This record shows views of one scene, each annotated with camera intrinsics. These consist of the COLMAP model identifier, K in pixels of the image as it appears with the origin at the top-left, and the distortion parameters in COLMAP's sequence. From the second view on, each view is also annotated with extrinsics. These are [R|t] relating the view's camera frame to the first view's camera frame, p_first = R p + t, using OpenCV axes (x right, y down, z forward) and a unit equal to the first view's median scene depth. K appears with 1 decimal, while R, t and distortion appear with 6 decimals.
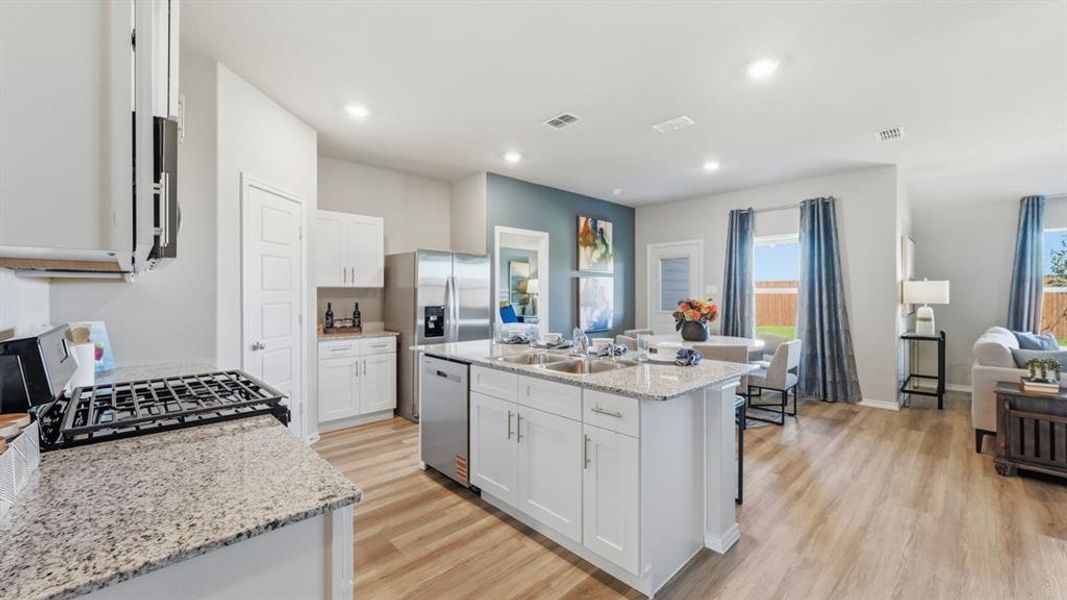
lens RADIAL K [[423.4, 0, 533.0], [0, 423.4, 297.8], [0, 0, 1]] dist [-0.009541, 0.000014]
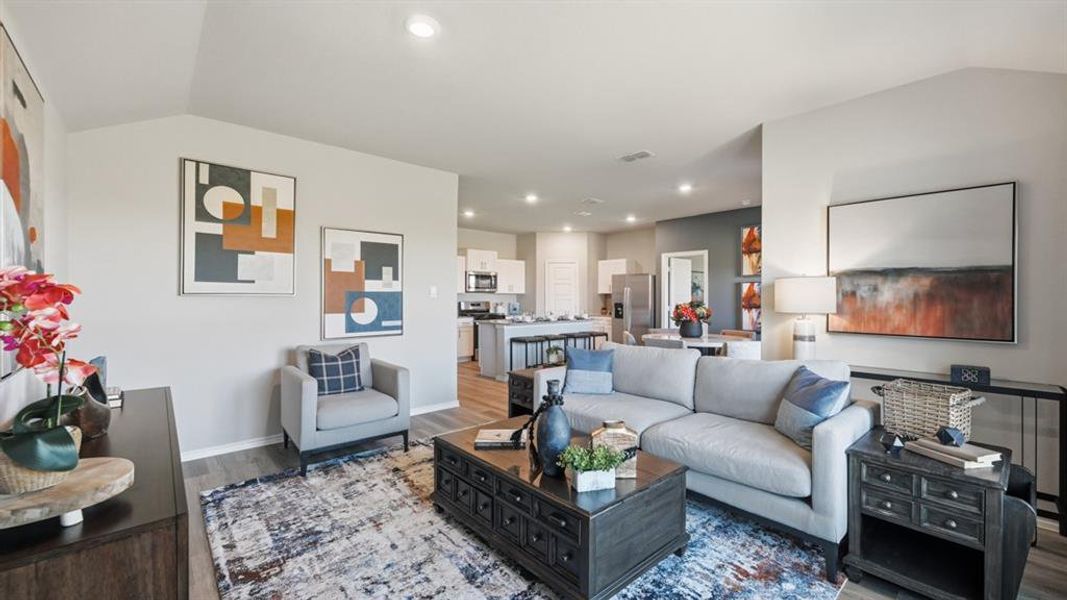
lens RADIAL K [[423.4, 0, 540.9], [0, 423.4, 295.4], [0, 0, 1]] dist [-0.009541, 0.000014]
pose [[-0.019468, -0.001150, -0.999810, 1.288068], [-0.009690, 0.999953, -0.000961, -0.008019], [0.999764, 0.009669, -0.019478, 0.499287]]
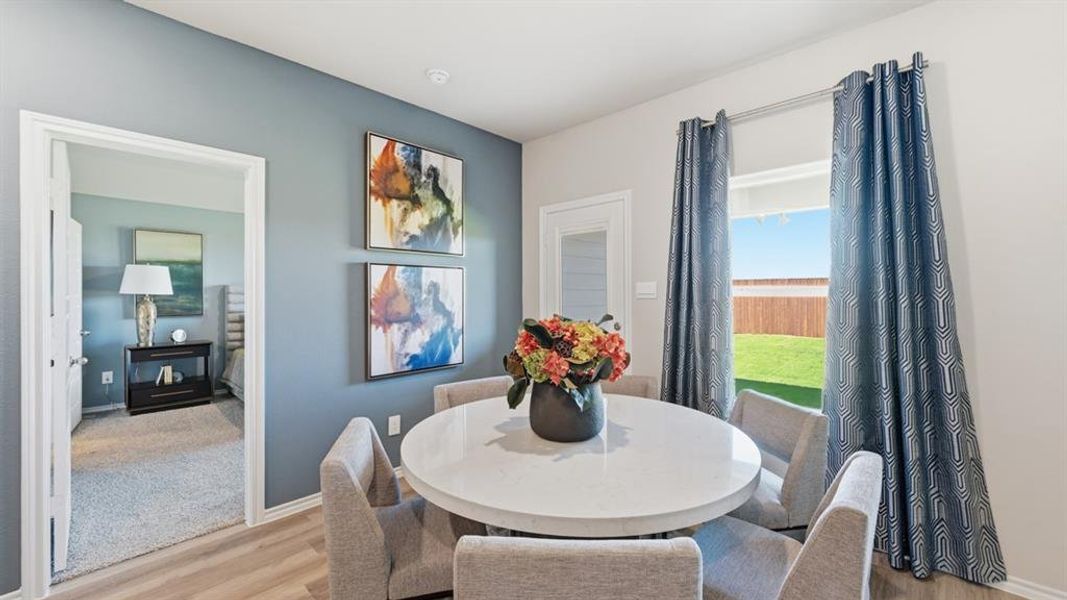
lens RADIAL K [[423.4, 0, 533.5], [0, 423.4, 294.1], [0, 0, 1]] dist [-0.009541, 0.000014]
pose [[0.999035, 0.000917, 0.043911, 0.281765], [-0.000463, 0.999946, -0.010362, -0.009389], [-0.043918, 0.010331, 0.998982, 0.536042]]
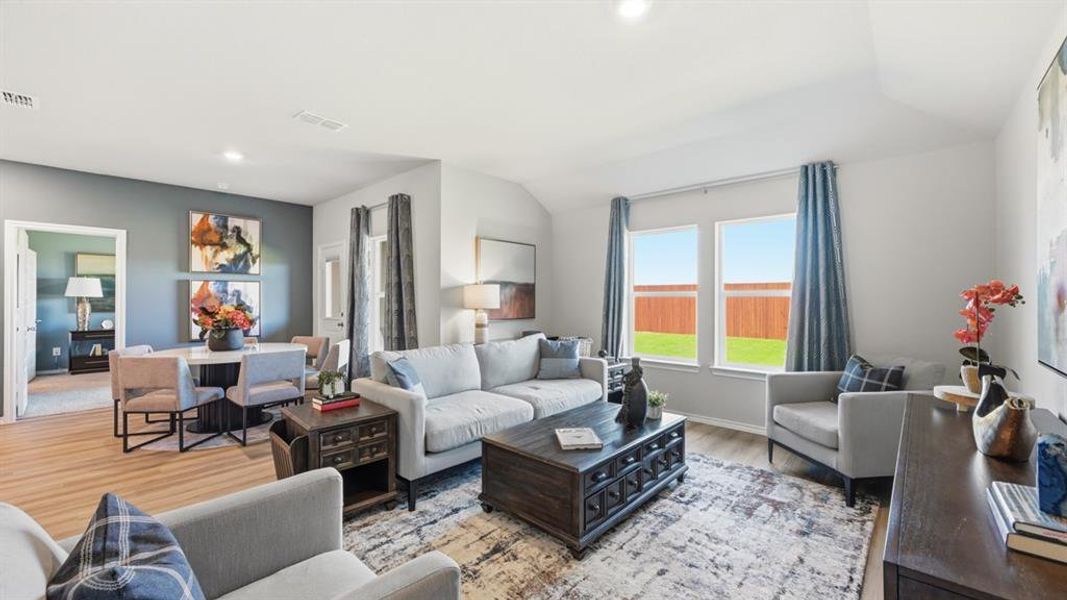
lens RADIAL K [[423.4, 0, 540.7], [0, 423.4, 296.6], [0, 0, 1]] dist [-0.009541, 0.000014]
pose [[0.996592, 0.001934, 0.082469, 0.805619], [-0.000766, 0.999899, -0.014191, -0.000869], [-0.082489, 0.014079, 0.996493, 0.045124]]
